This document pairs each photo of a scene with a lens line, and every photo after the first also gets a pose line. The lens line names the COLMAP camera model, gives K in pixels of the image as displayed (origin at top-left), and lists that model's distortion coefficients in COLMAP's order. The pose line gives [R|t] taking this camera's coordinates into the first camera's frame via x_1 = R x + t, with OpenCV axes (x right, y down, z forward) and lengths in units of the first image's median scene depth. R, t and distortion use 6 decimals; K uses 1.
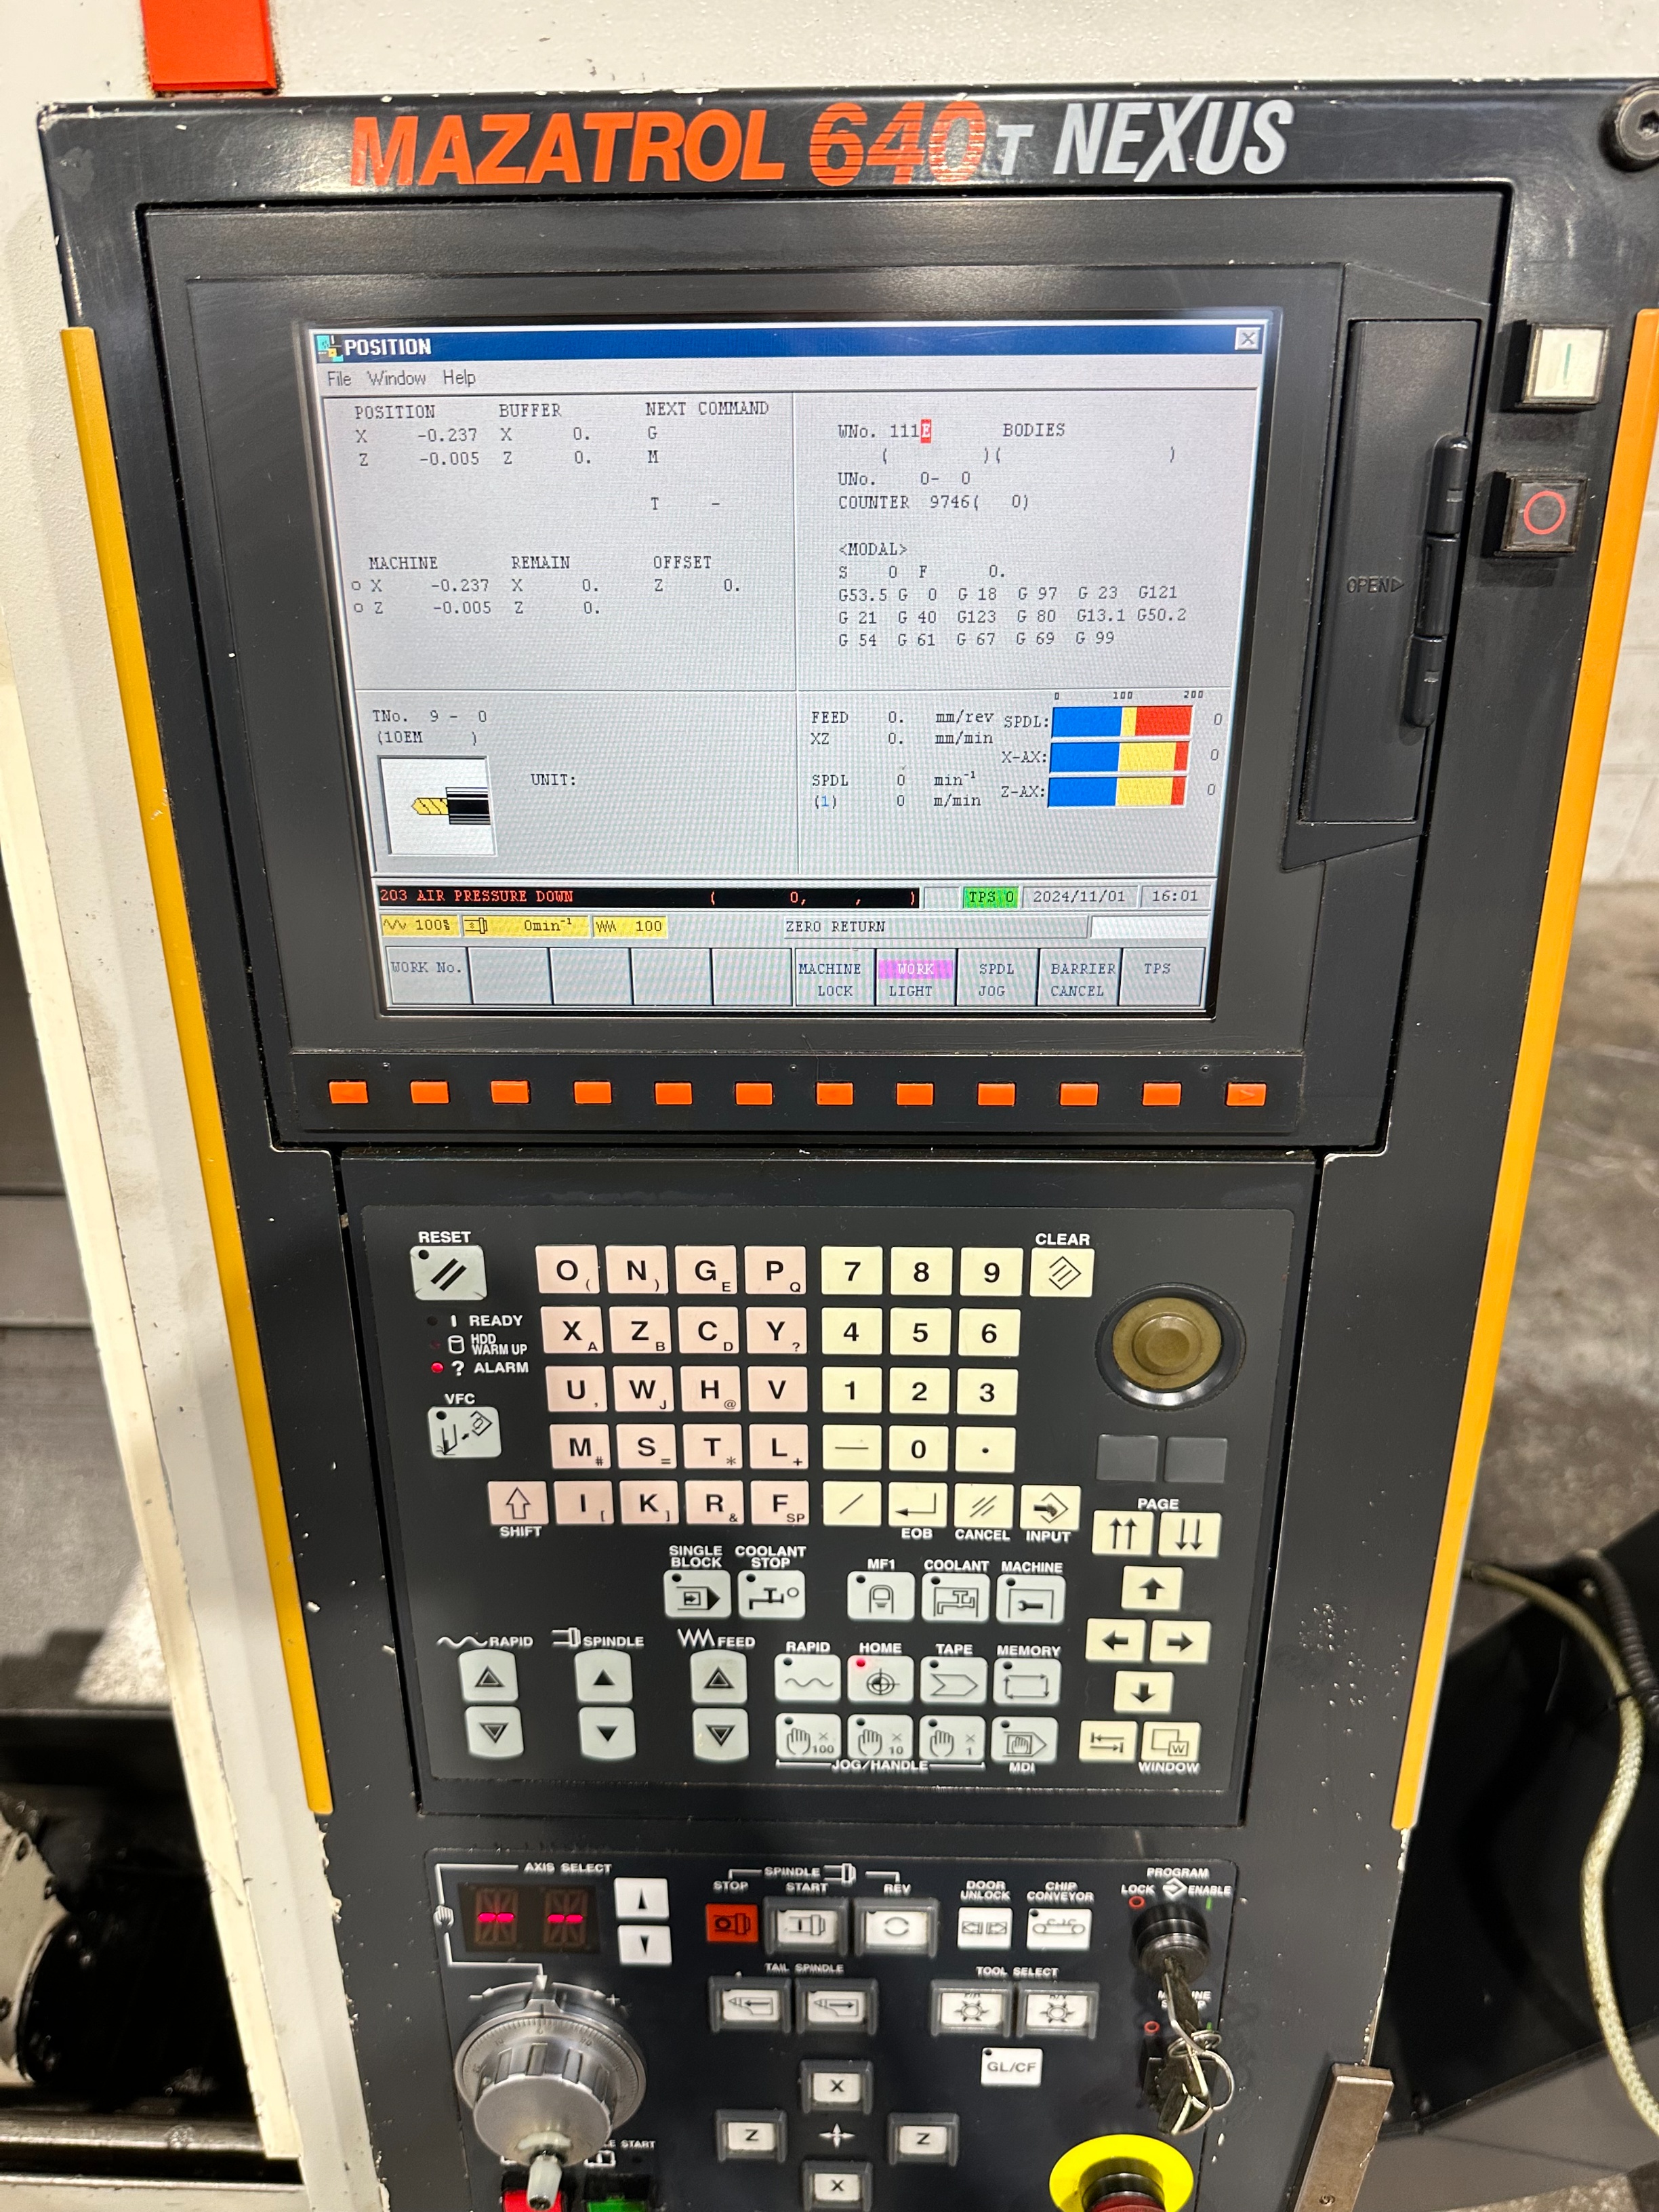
lens RADIAL K [[1586.3, 0, 808.1], [0, 1586.3, 1094.3], [0, 0, 1]] dist [0.031024, -0.044248]
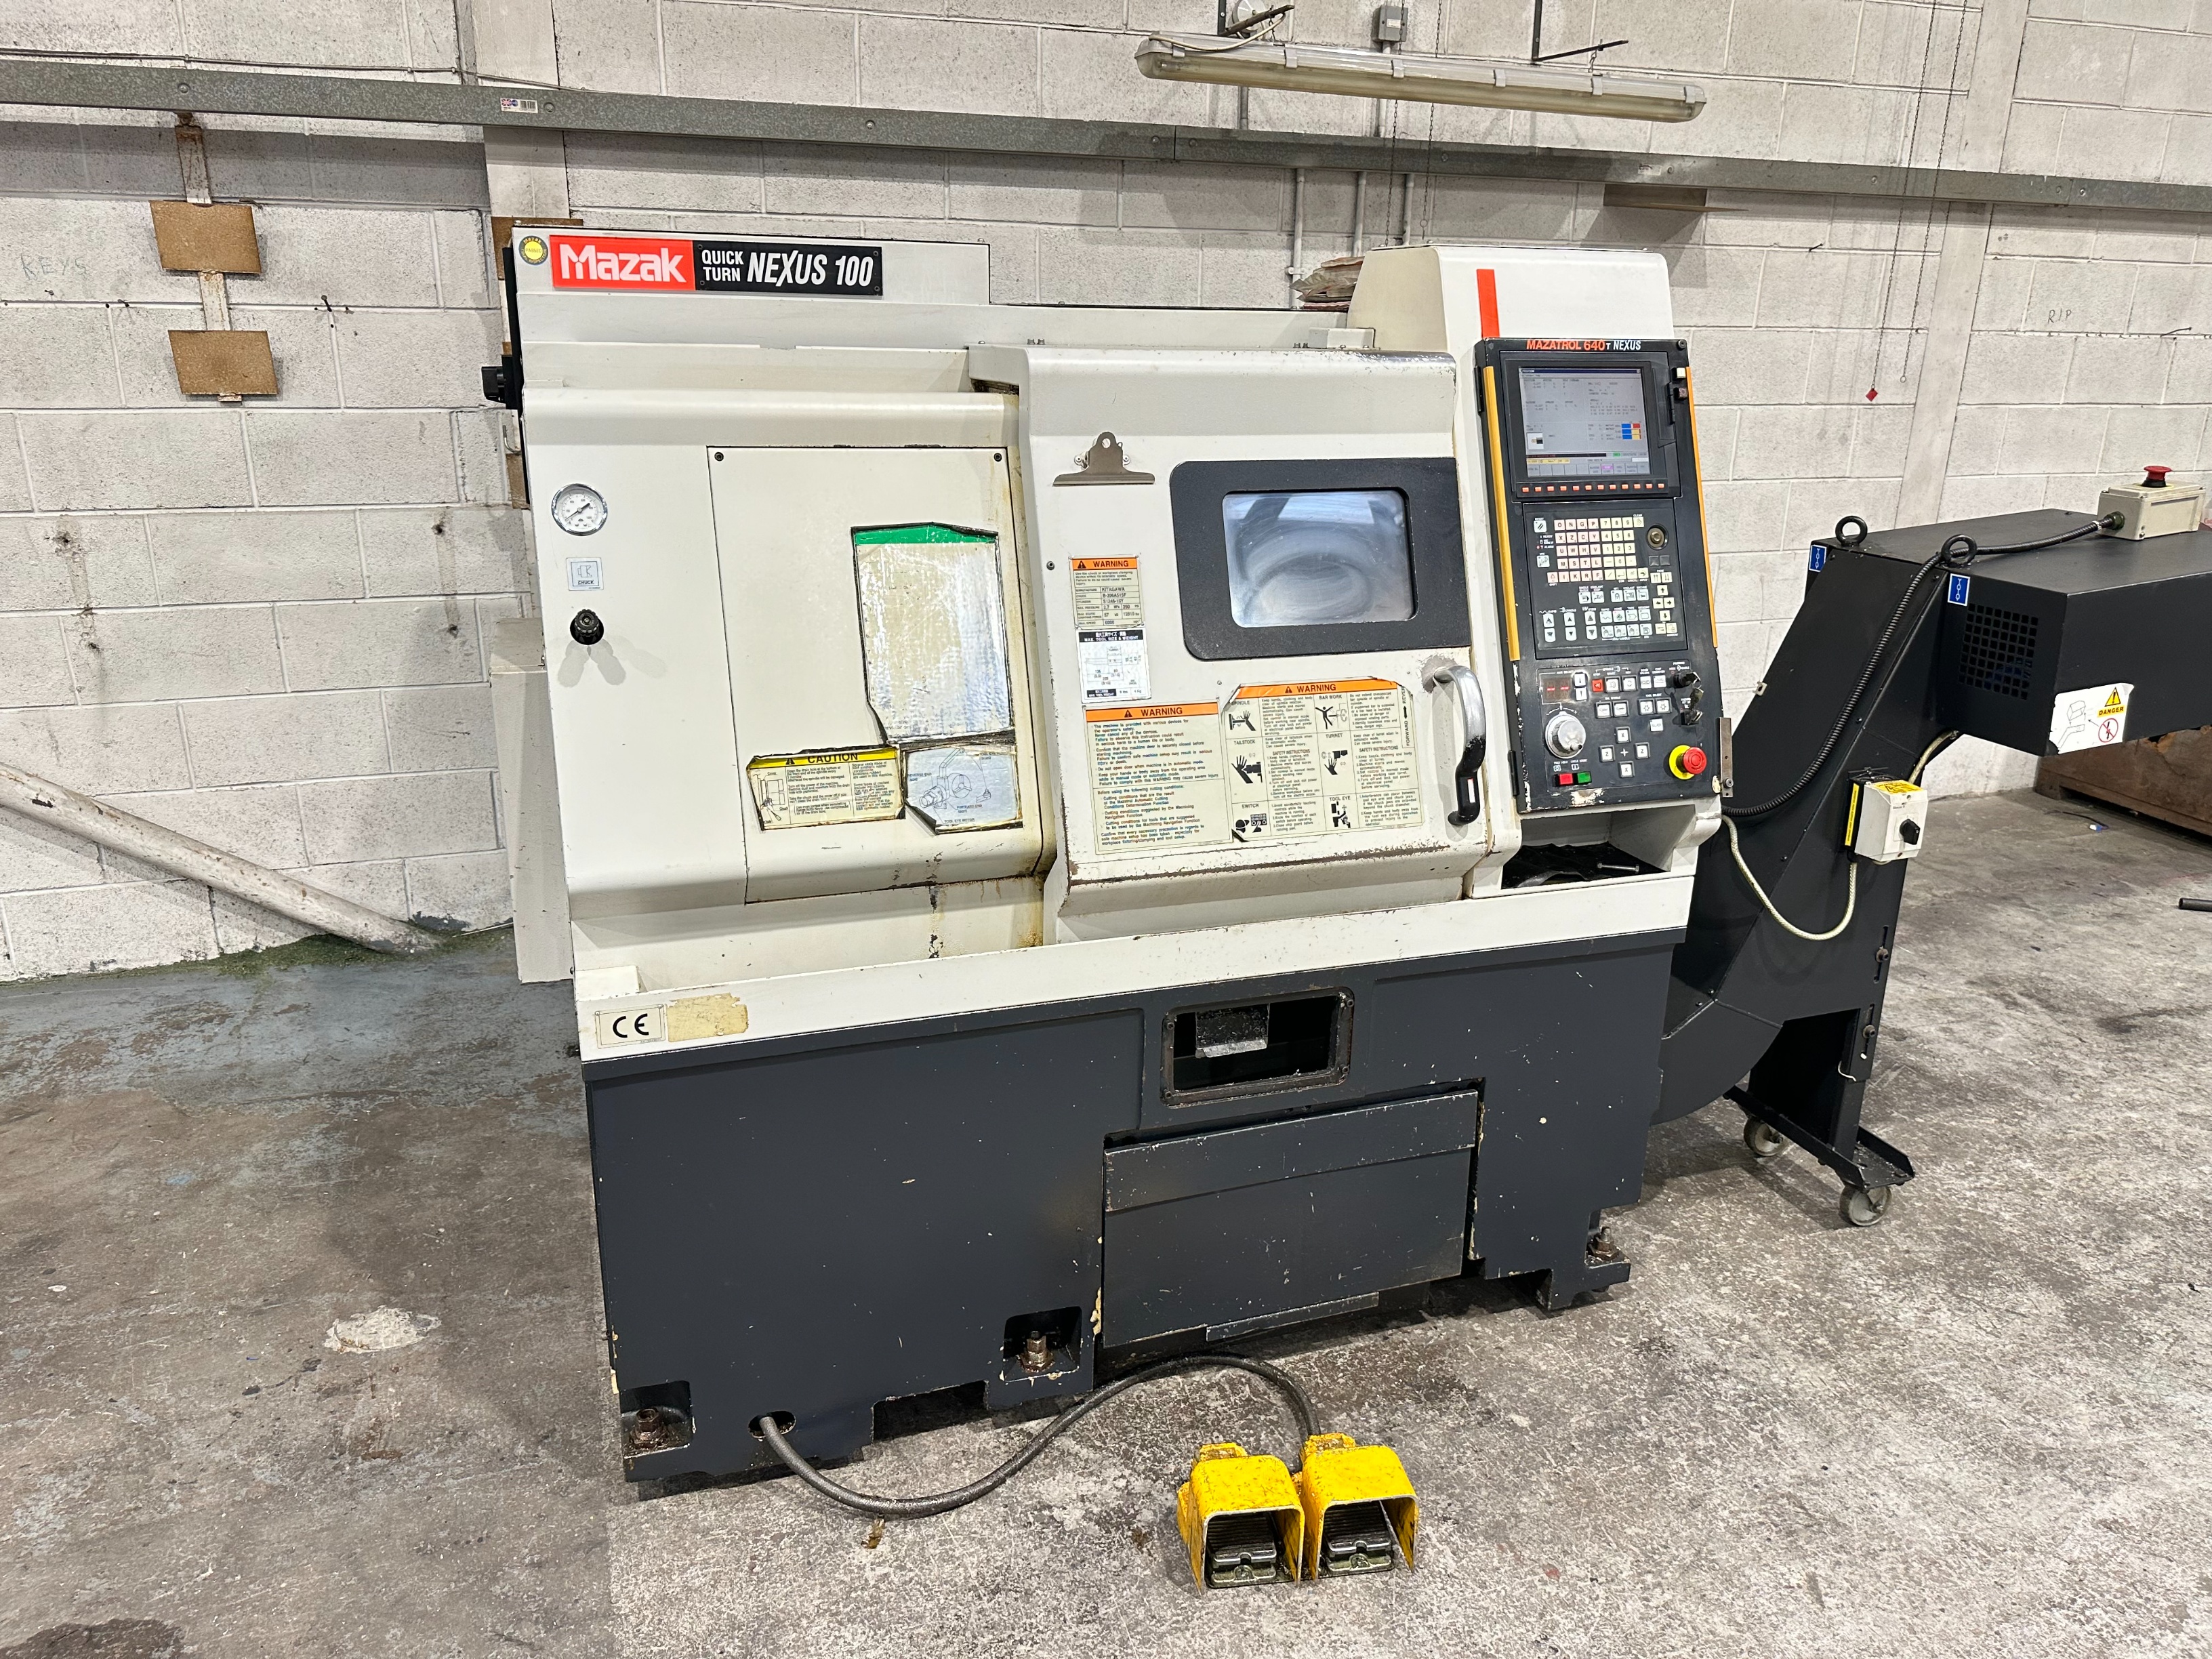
lens RADIAL K [[1586.3, 0, 1103.1], [0, 1586.3, 814.6], [0, 0, 1]] dist [0.031024, -0.044248]
pose [[0.939770, -0.070084, 0.334546, -3.378595], [0.195471, 0.913107, -0.357809, 2.556838], [-0.280400, 0.401652, 0.871809, -2.786219]]
